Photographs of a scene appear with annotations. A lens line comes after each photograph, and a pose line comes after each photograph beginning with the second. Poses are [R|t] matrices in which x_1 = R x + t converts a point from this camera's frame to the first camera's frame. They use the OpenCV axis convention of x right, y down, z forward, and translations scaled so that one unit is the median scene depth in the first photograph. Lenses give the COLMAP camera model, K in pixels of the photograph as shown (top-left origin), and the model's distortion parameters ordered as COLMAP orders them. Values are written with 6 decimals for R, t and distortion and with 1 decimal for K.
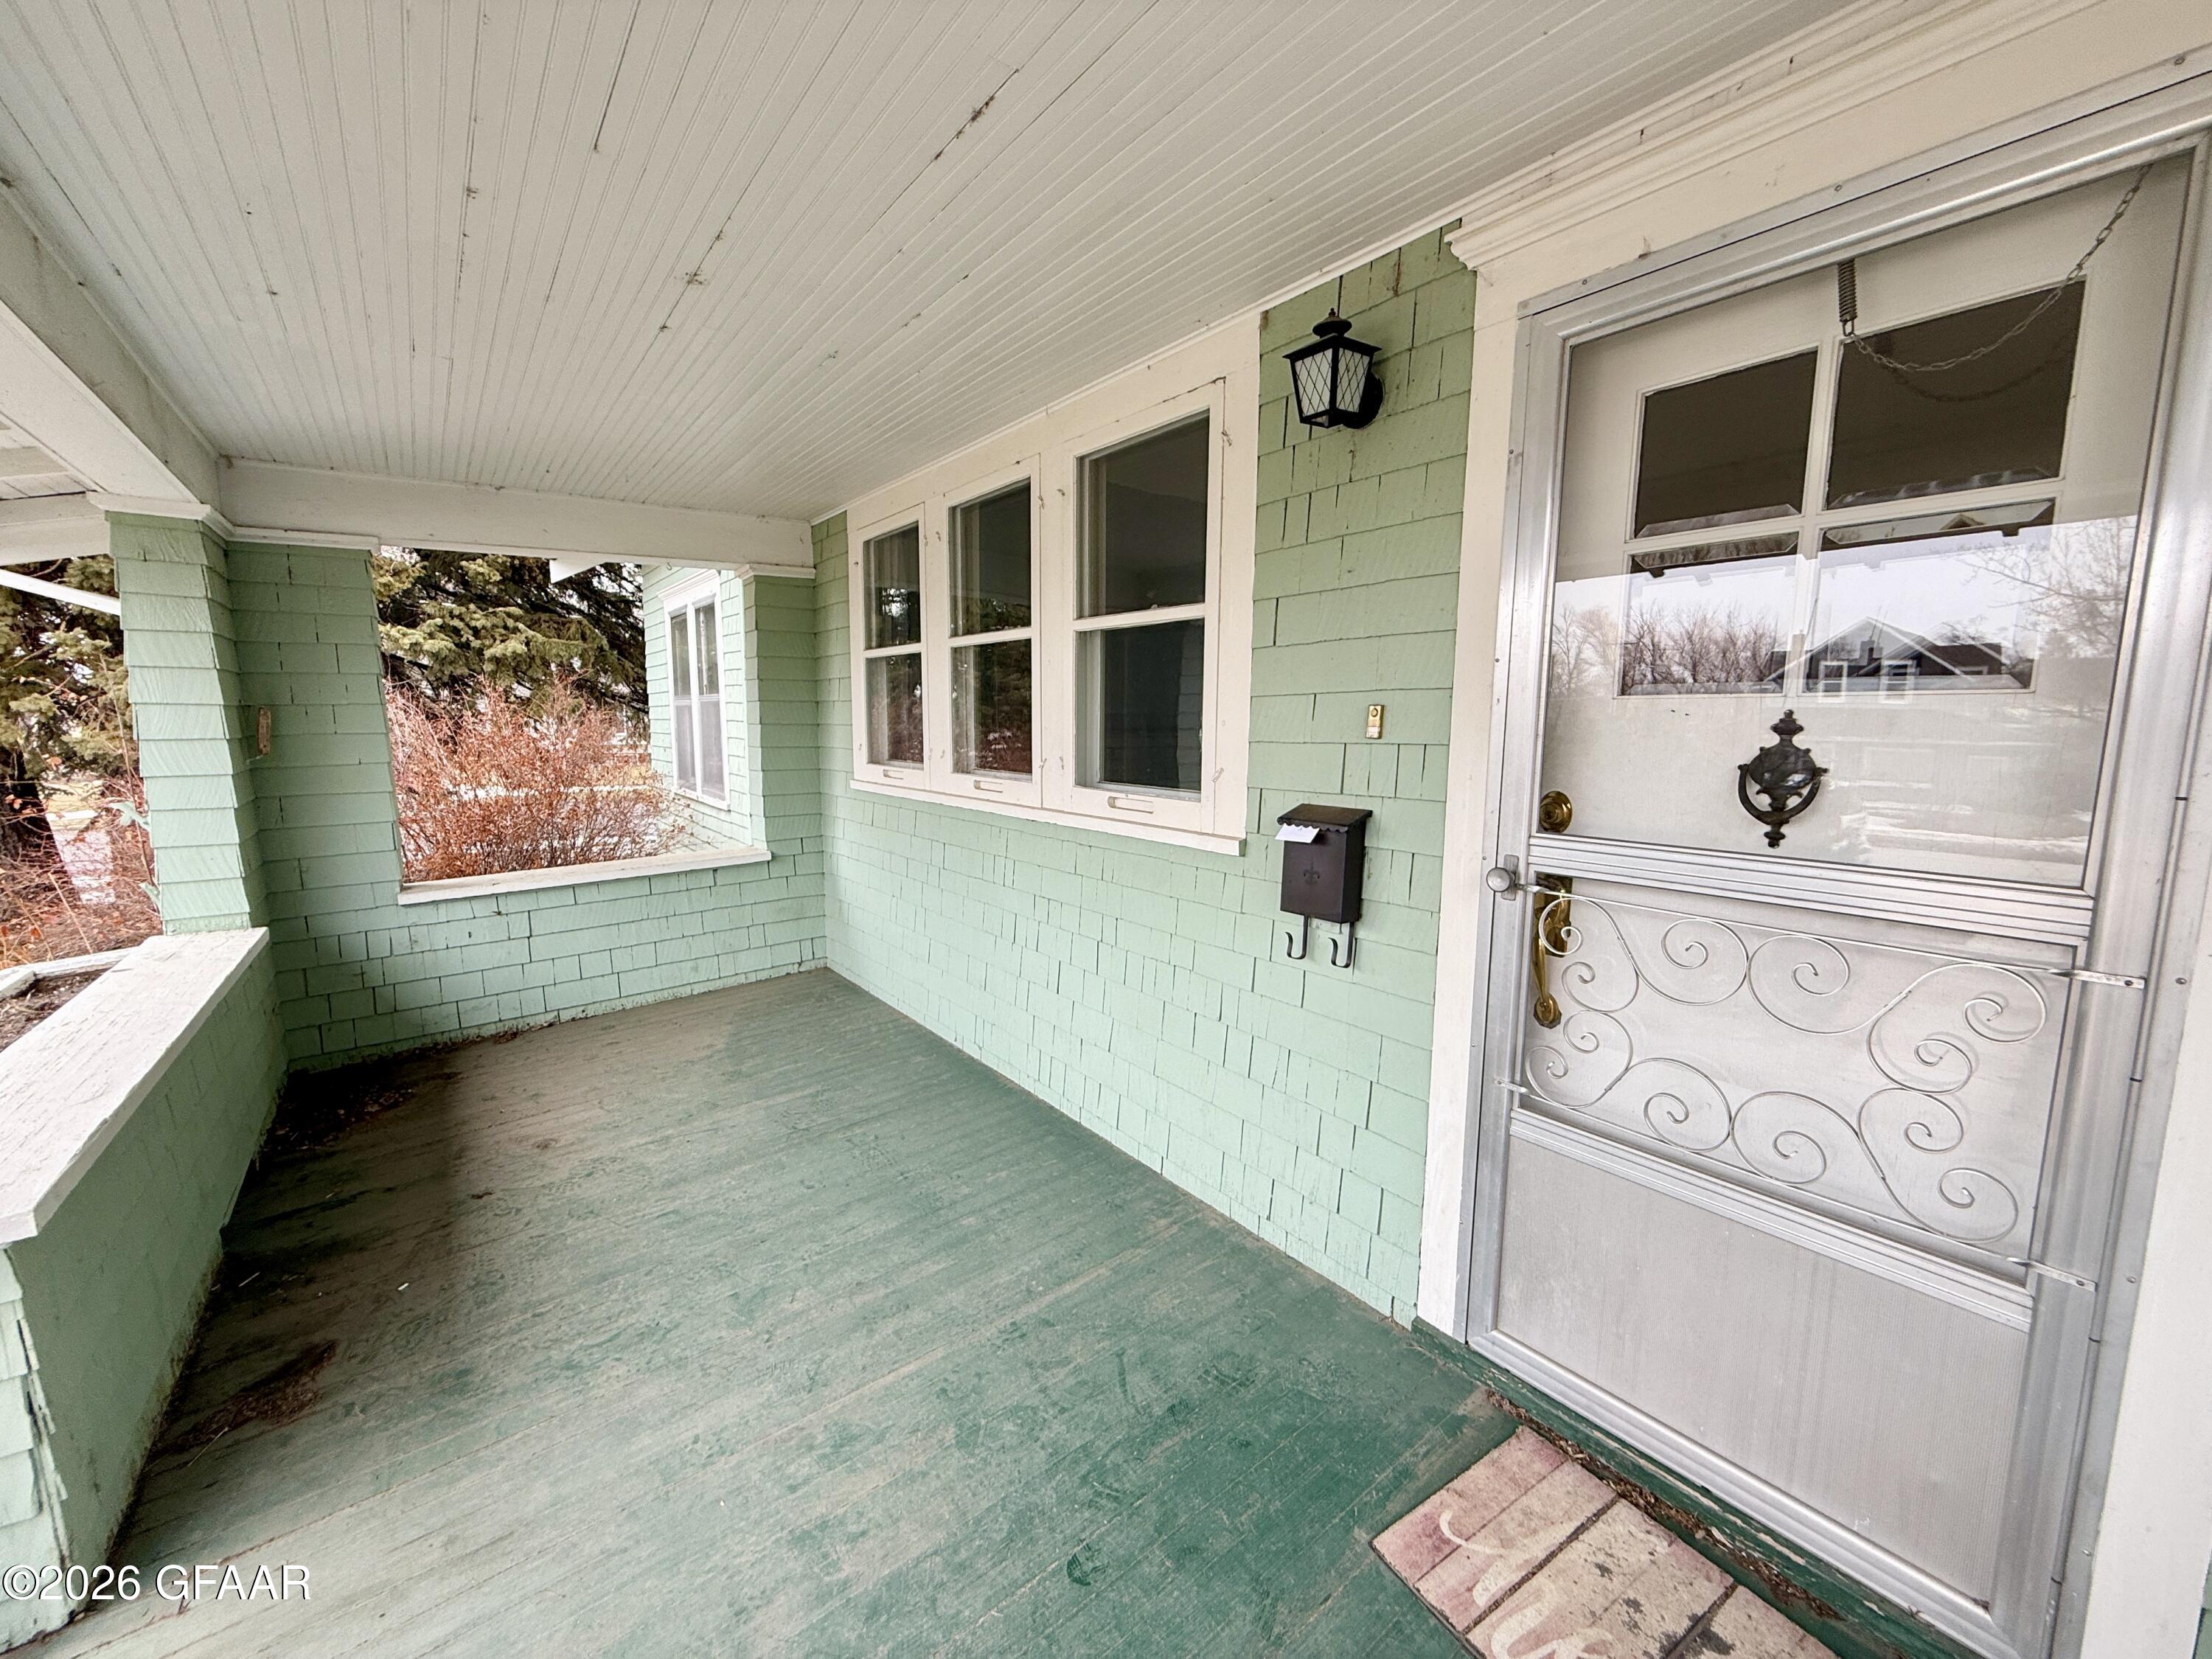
lens RADIAL K [[874.7, 0, 1102.0], [0, 874.7, 827.6], [0, 0, 1]] dist [-0.001781, -0.000087]
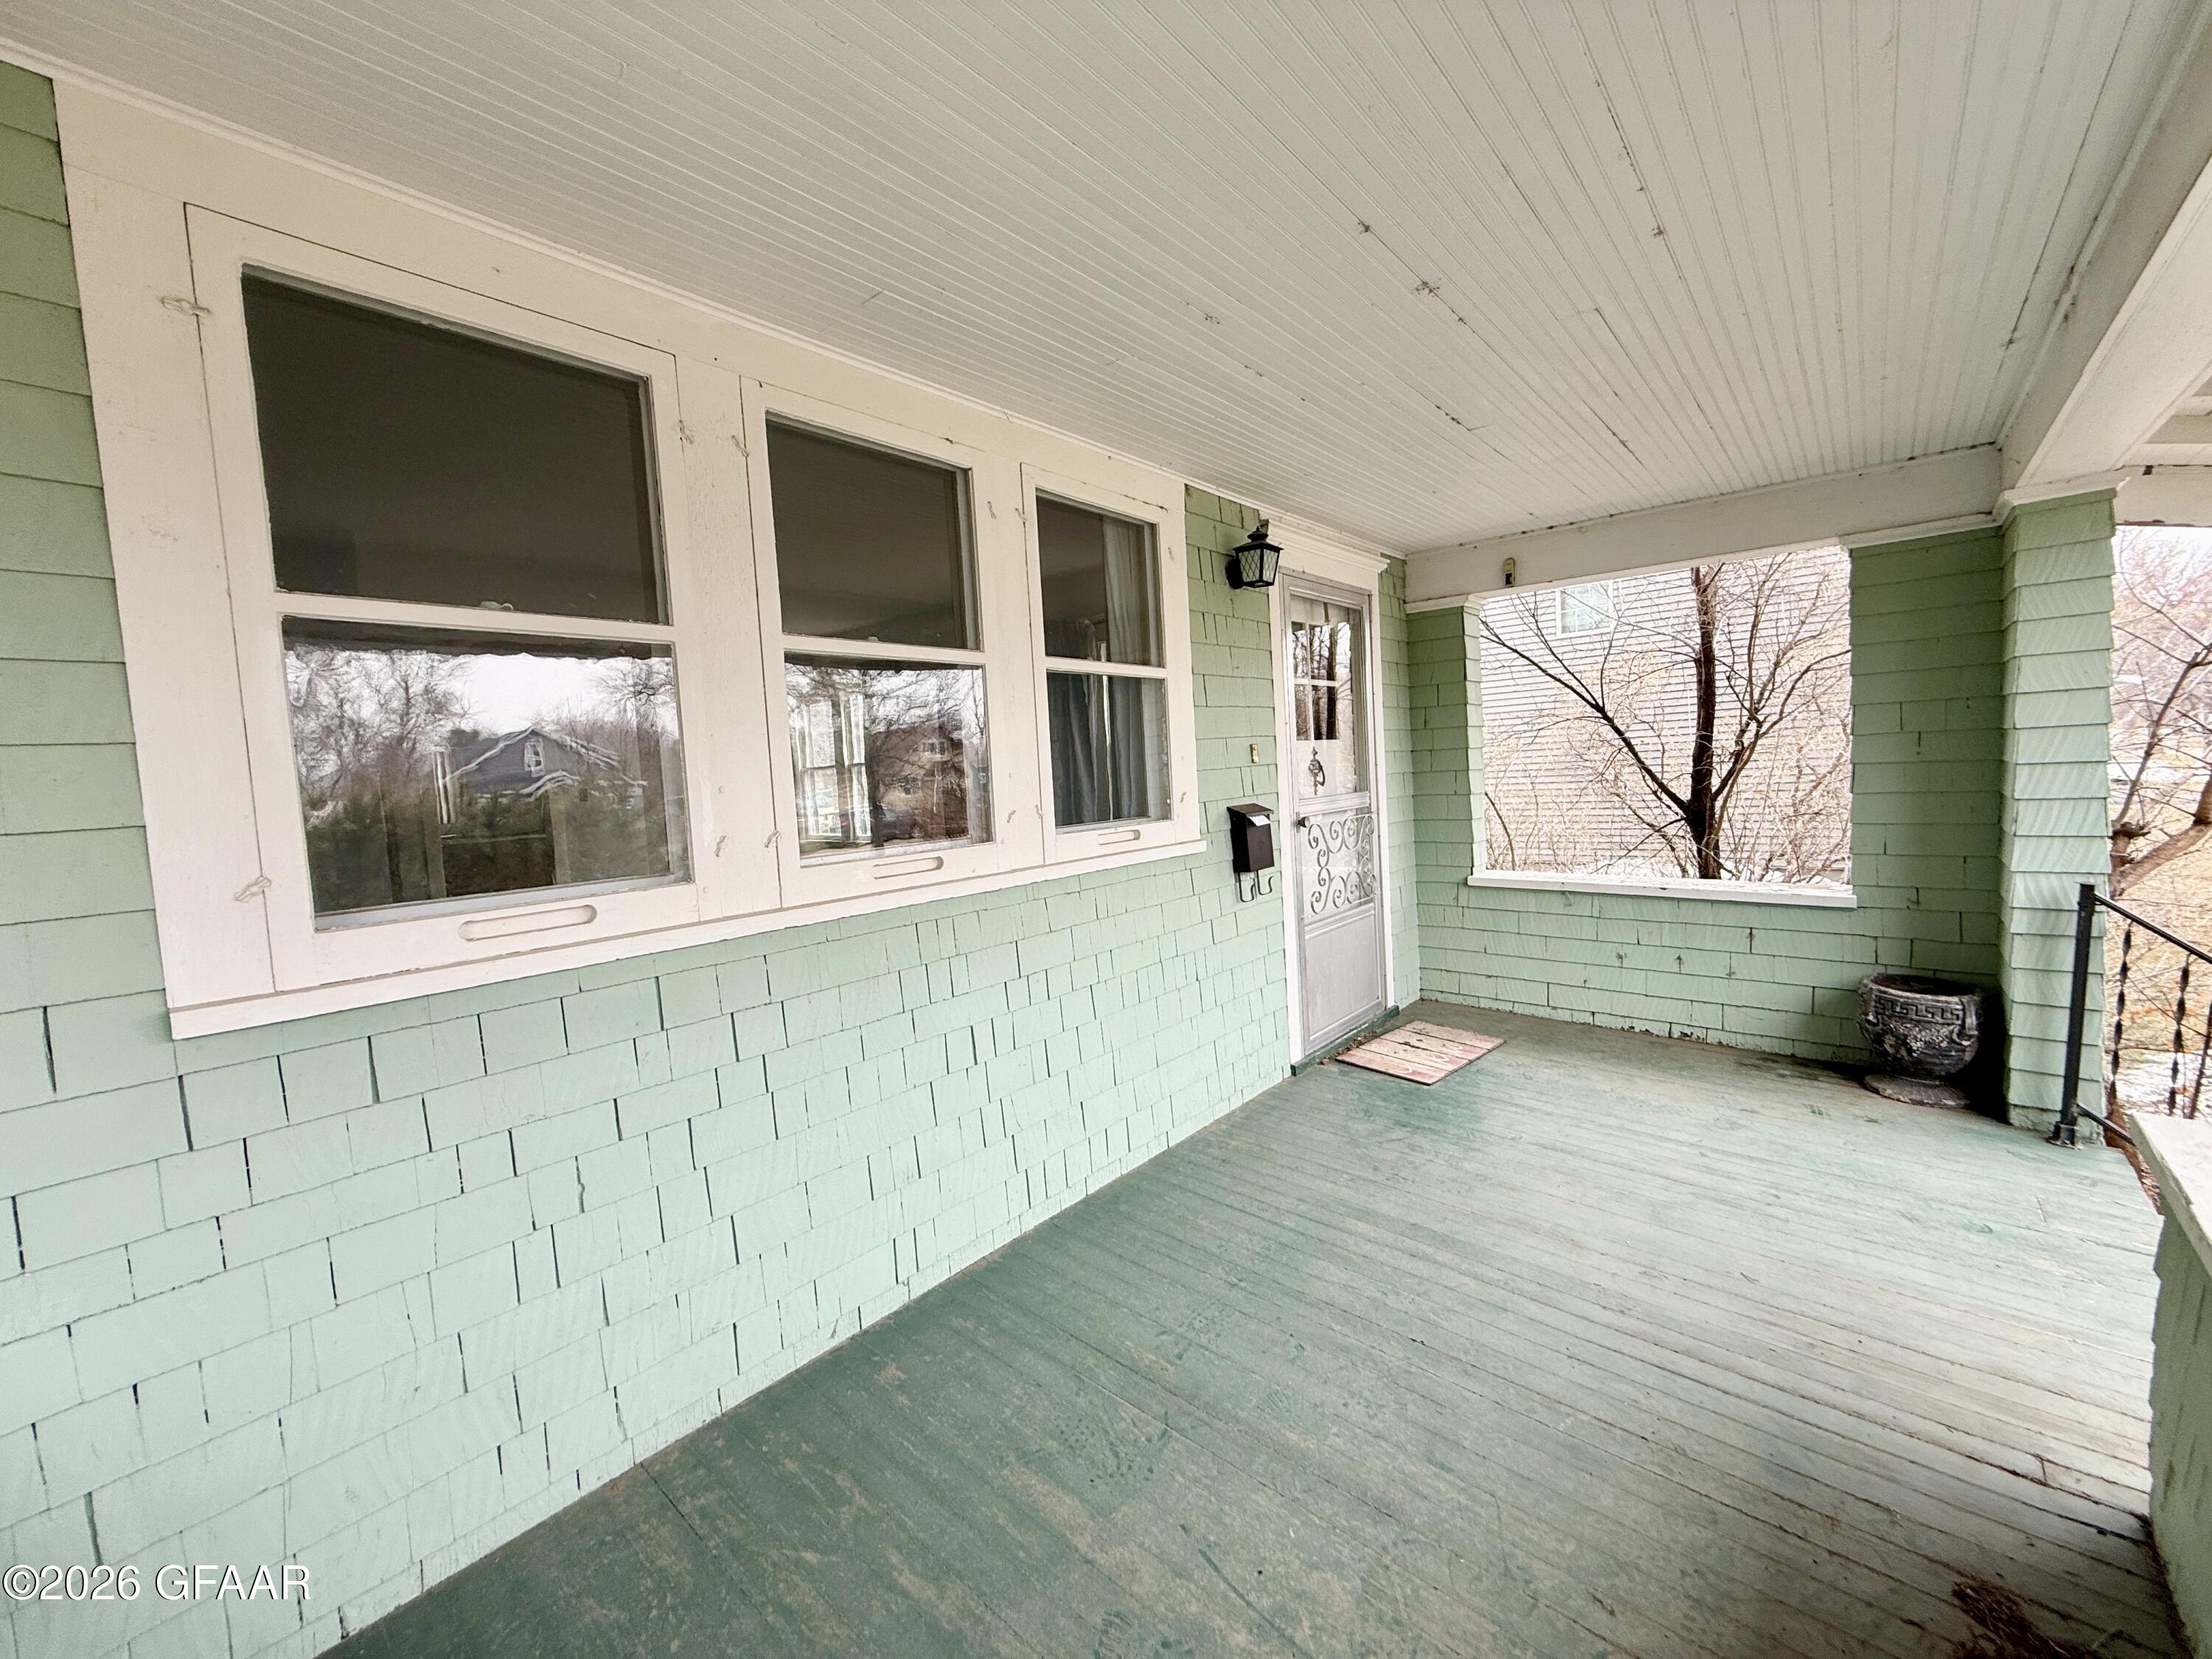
lens RADIAL K [[874.7, 0, 1098.0], [0, 874.7, 828.0], [0, 0, 1]] dist [-0.001781, -0.000087]
pose [[-0.188956, -0.058453, 0.980244, -1.156840], [0.178542, 0.979544, 0.092828, -0.160586], [-0.965618, 0.192555, -0.174654, 1.366778]]
